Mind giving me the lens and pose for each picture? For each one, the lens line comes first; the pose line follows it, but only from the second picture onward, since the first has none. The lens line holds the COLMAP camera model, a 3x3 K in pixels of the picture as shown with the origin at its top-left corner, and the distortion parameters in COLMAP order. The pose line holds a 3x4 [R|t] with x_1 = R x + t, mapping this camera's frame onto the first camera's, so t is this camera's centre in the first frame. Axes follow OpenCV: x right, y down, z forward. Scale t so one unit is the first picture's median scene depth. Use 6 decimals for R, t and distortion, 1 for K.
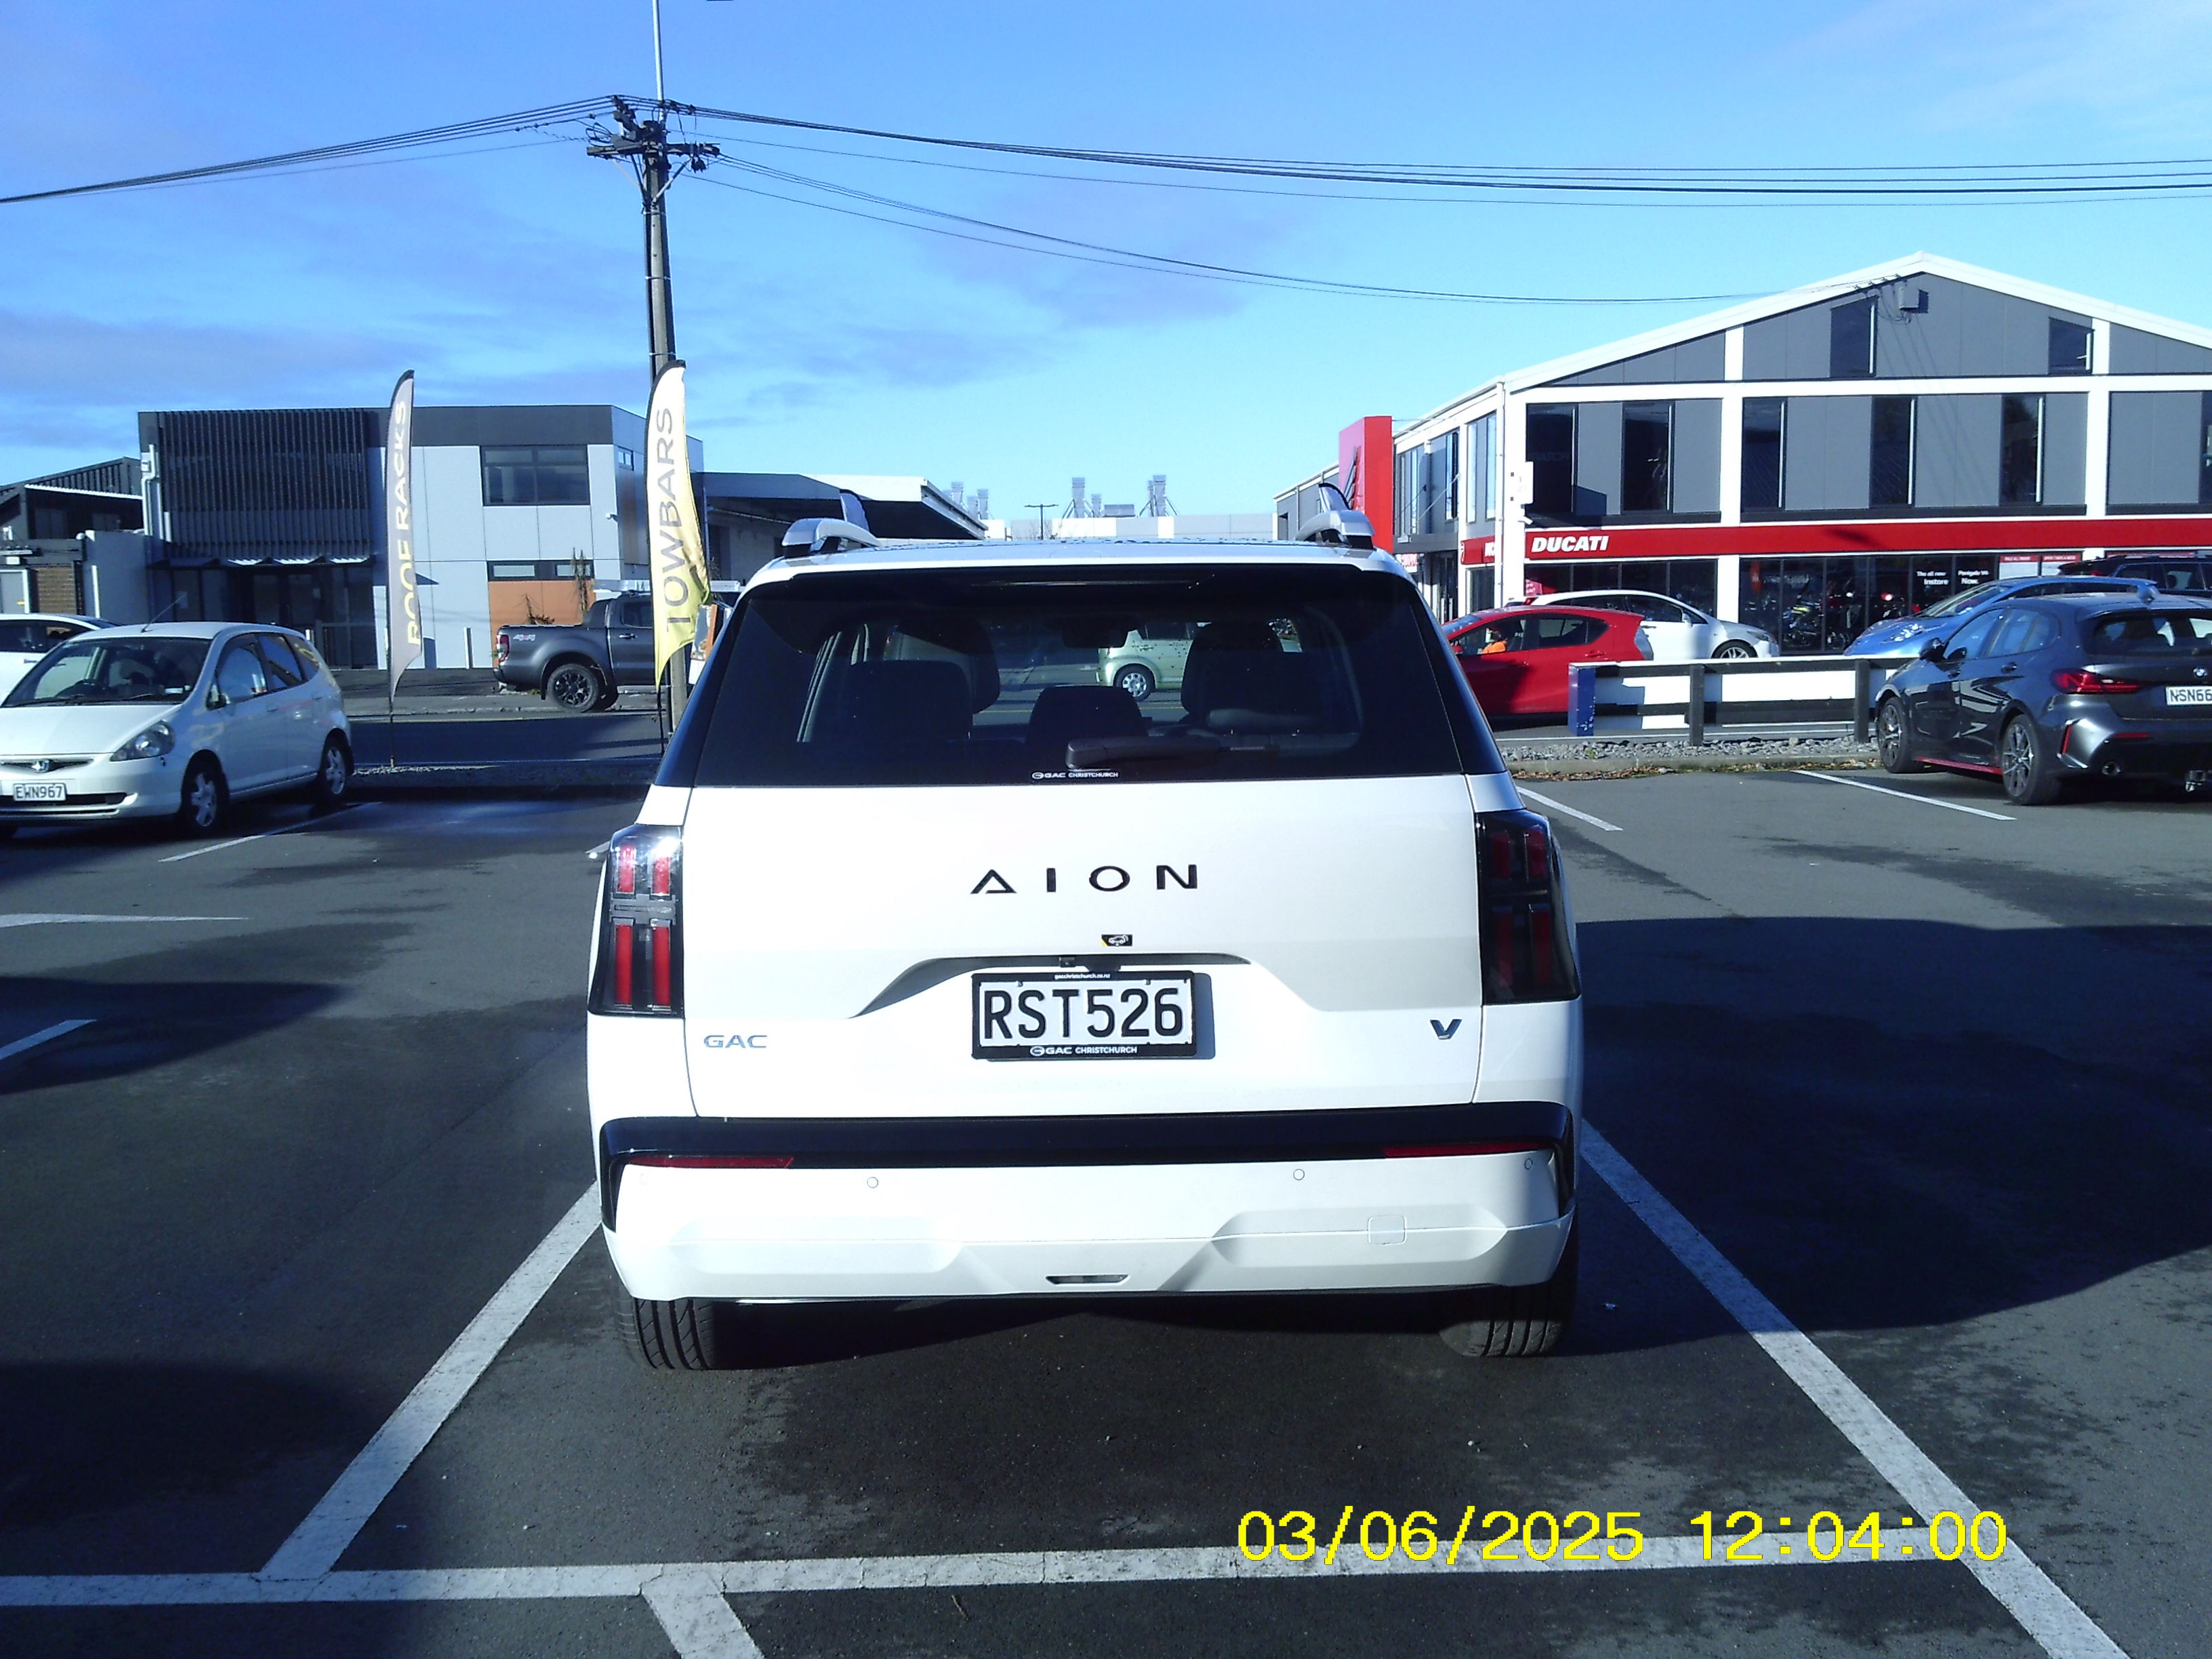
lens RADIAL K [[2137.9, 0, 1090.9], [0, 2137.9, 829.4], [0, 0, 1]] dist [0.196277, -0.490030]
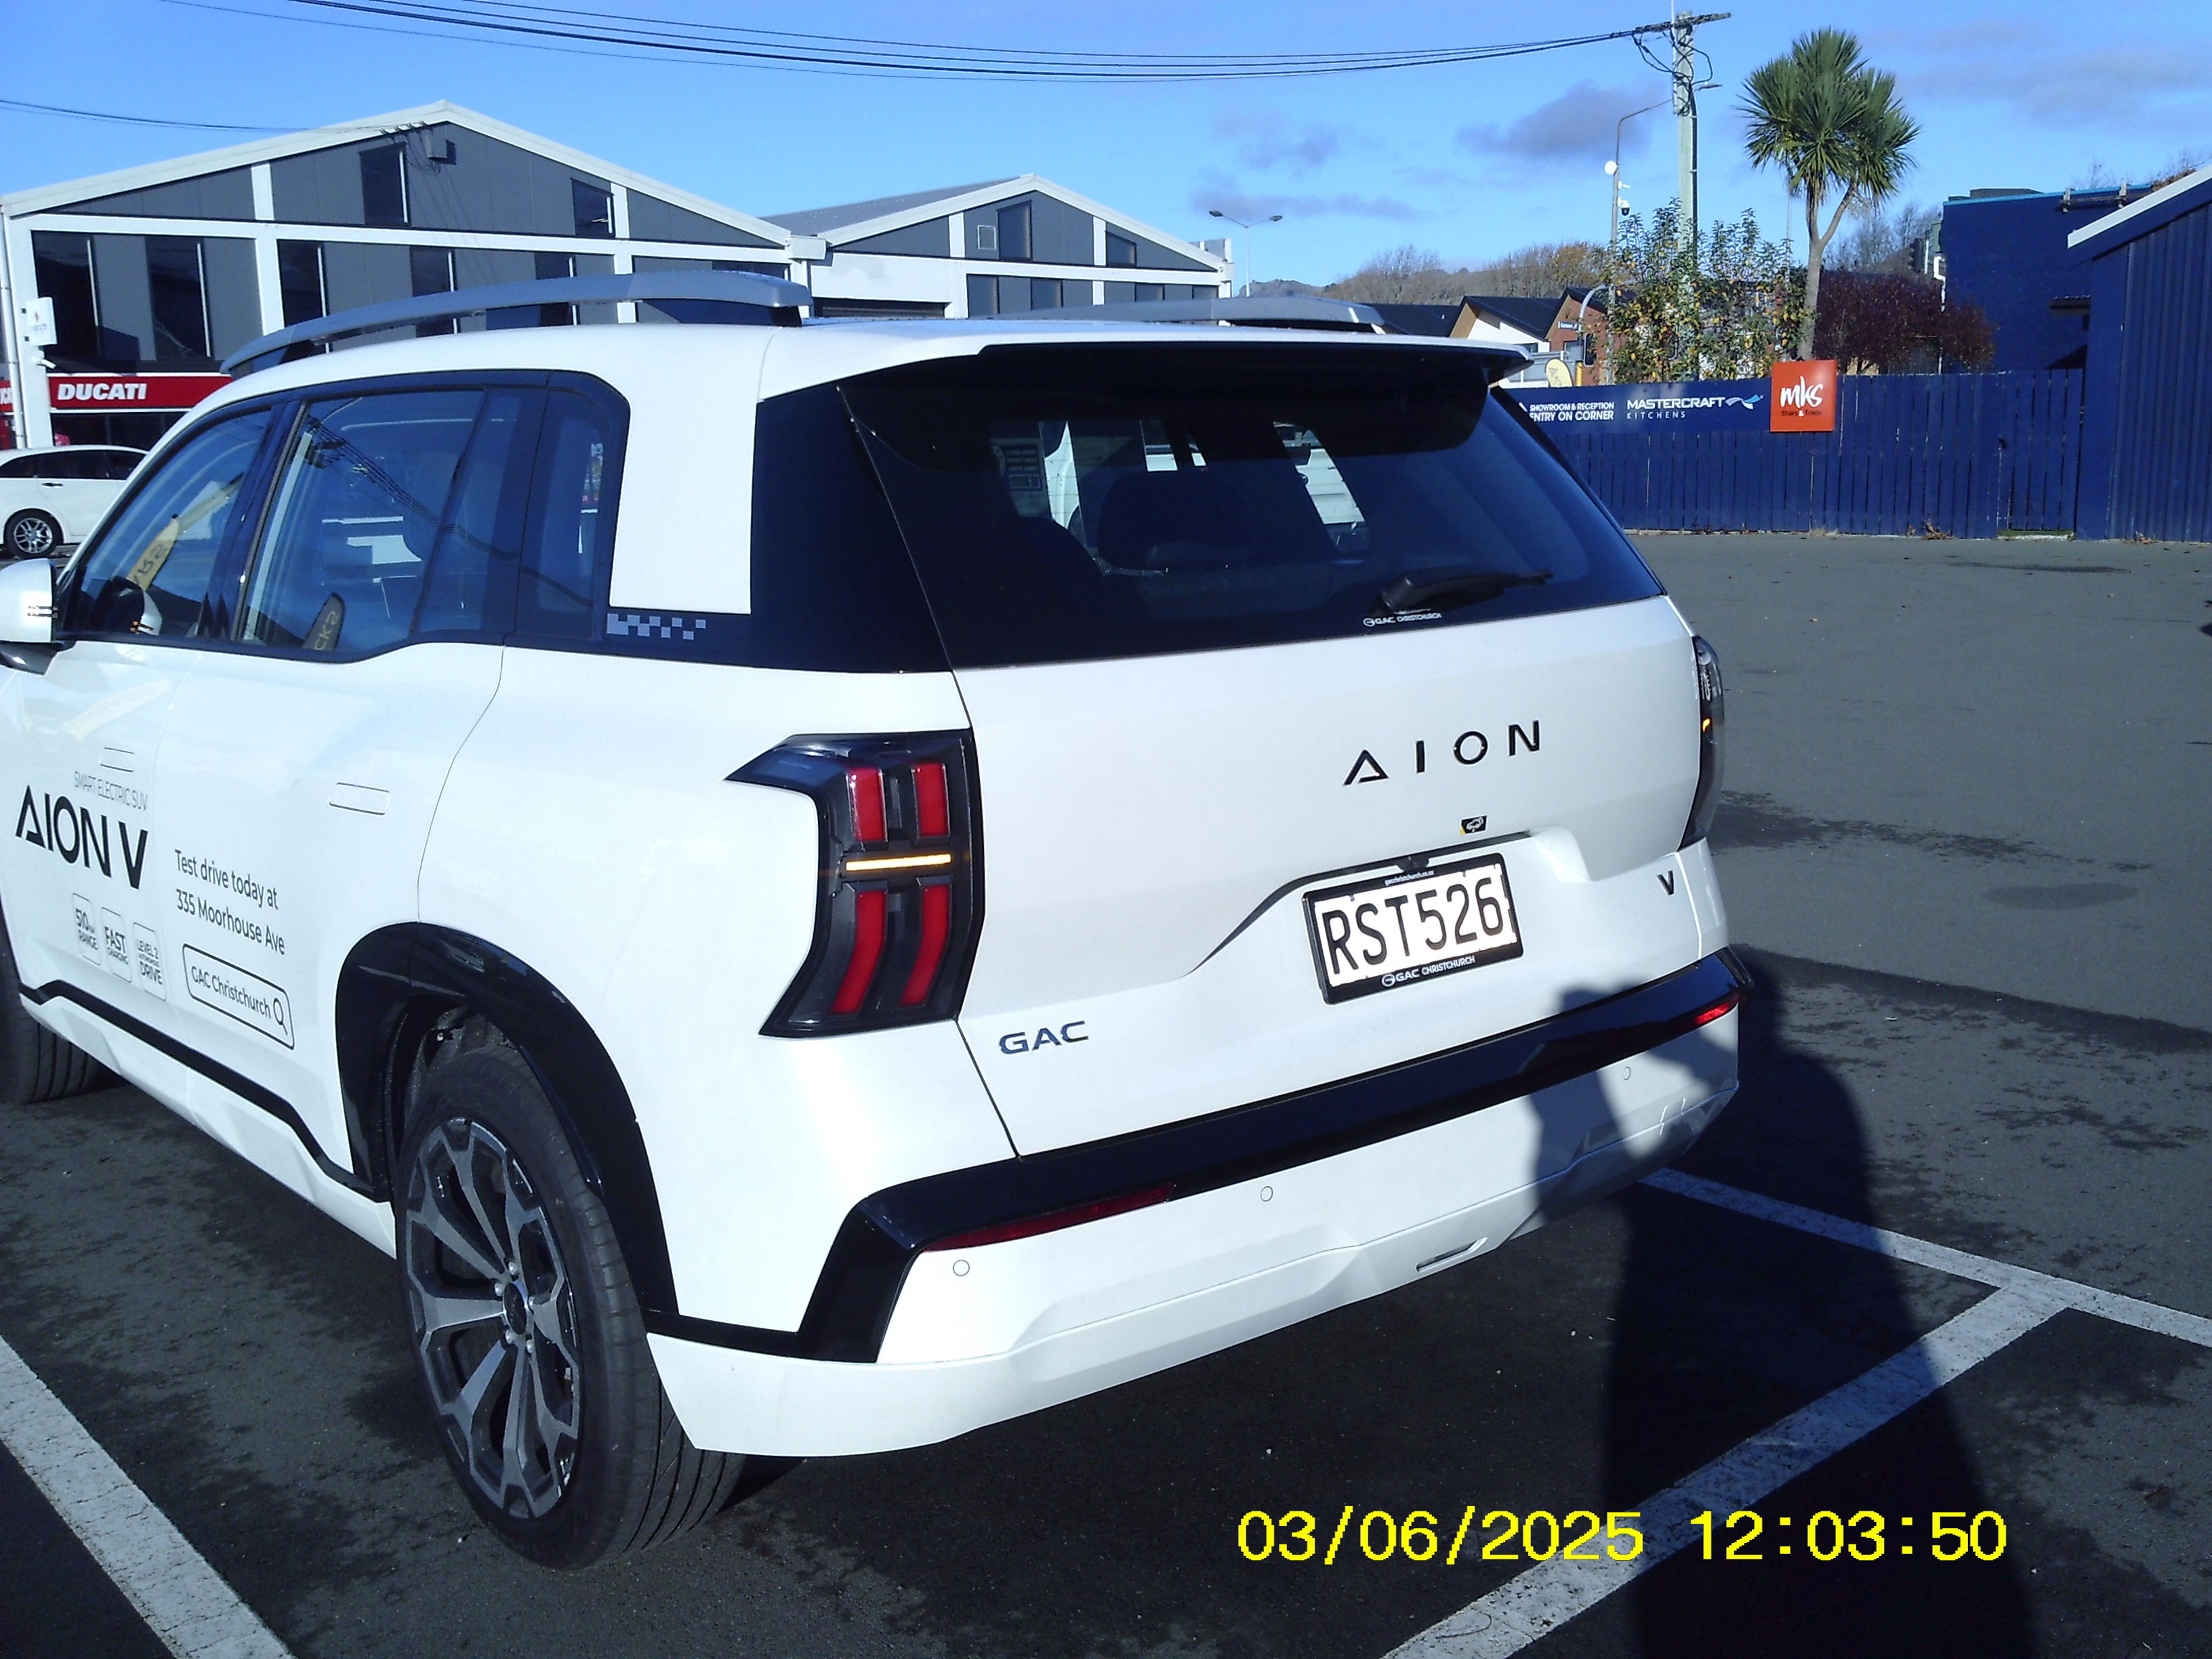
lens RADIAL K [[2126.6, 0, 1063.3], [0, 2126.6, 831.6], [0, 0, 1]] dist [0.145946, -0.326848]
pose [[0.765279, -0.116230, 0.633119, -0.503413], [0.074914, 0.992961, 0.091739, -0.024458], [-0.639325, -0.022777, 0.768599, 0.410264]]
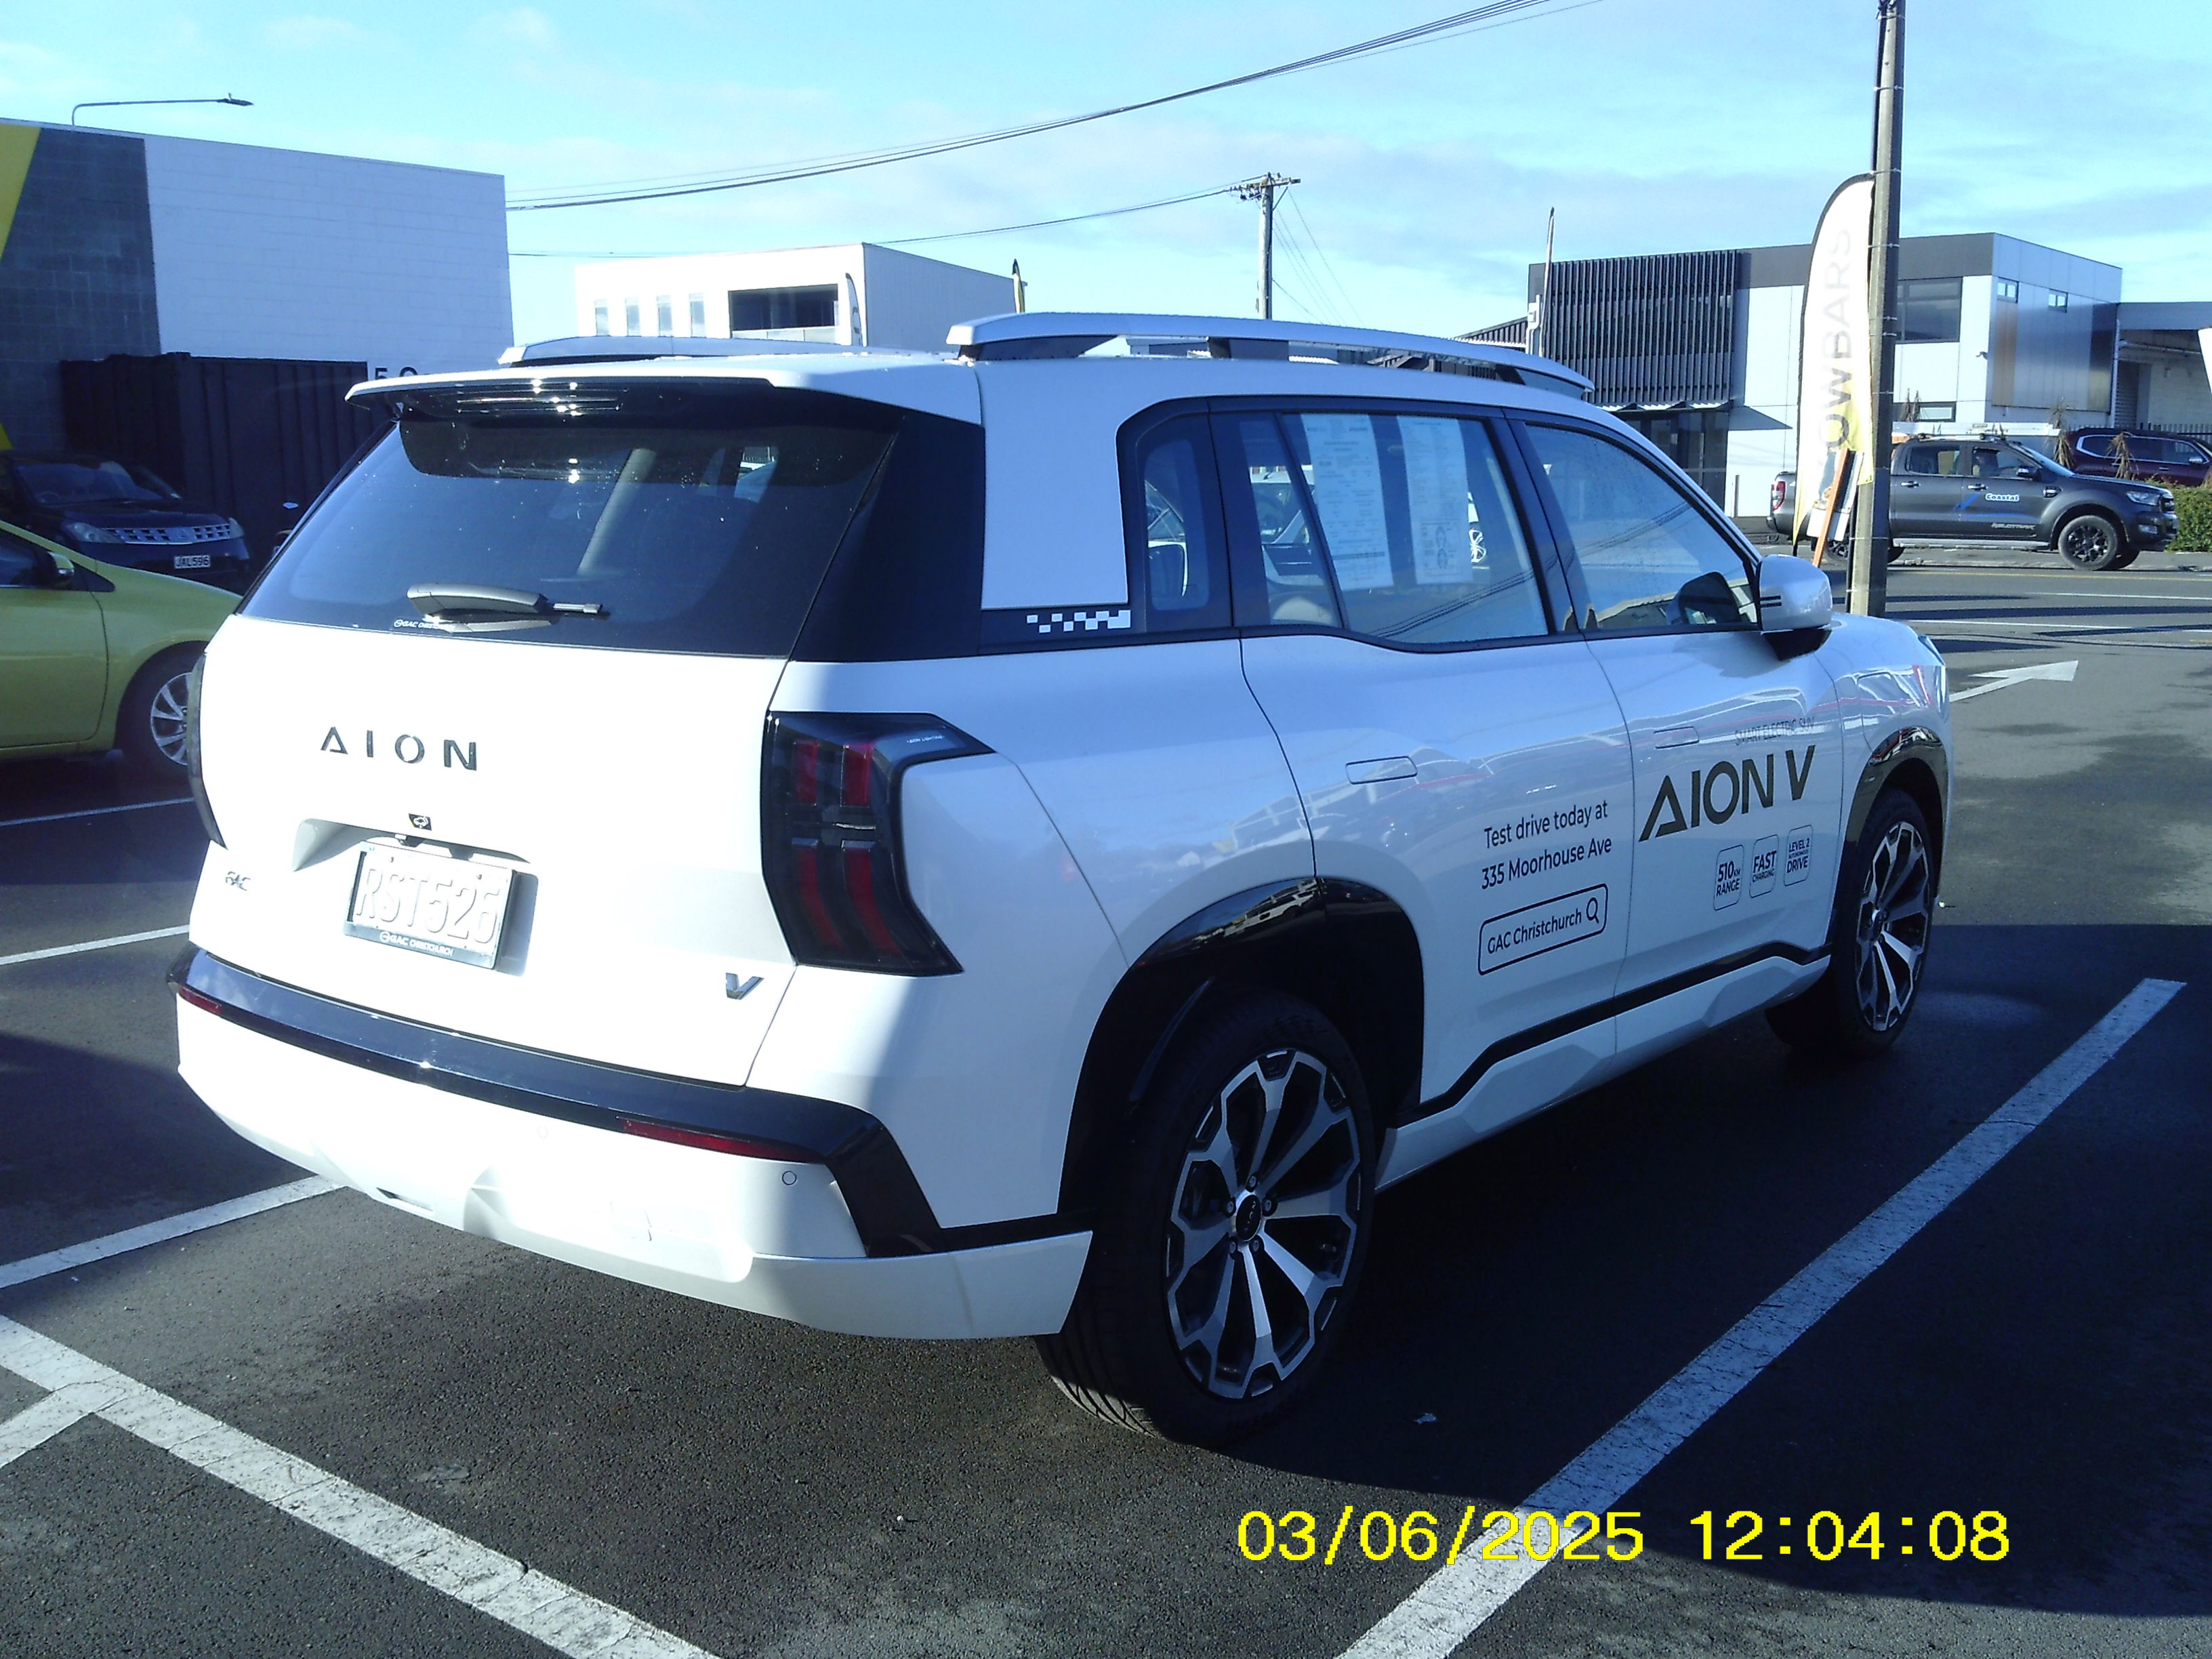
lens RADIAL K [[2126.6, 0, 1063.3], [0, 2126.6, 831.6], [0, 0, 1]] dist [0.145946, -0.326848]
pose [[0.785567, 0.119891, -0.607050, 0.614855], [-0.076292, 0.992331, 0.097256, -0.039566], [0.614055, -0.030088, 0.788689, 0.401317]]
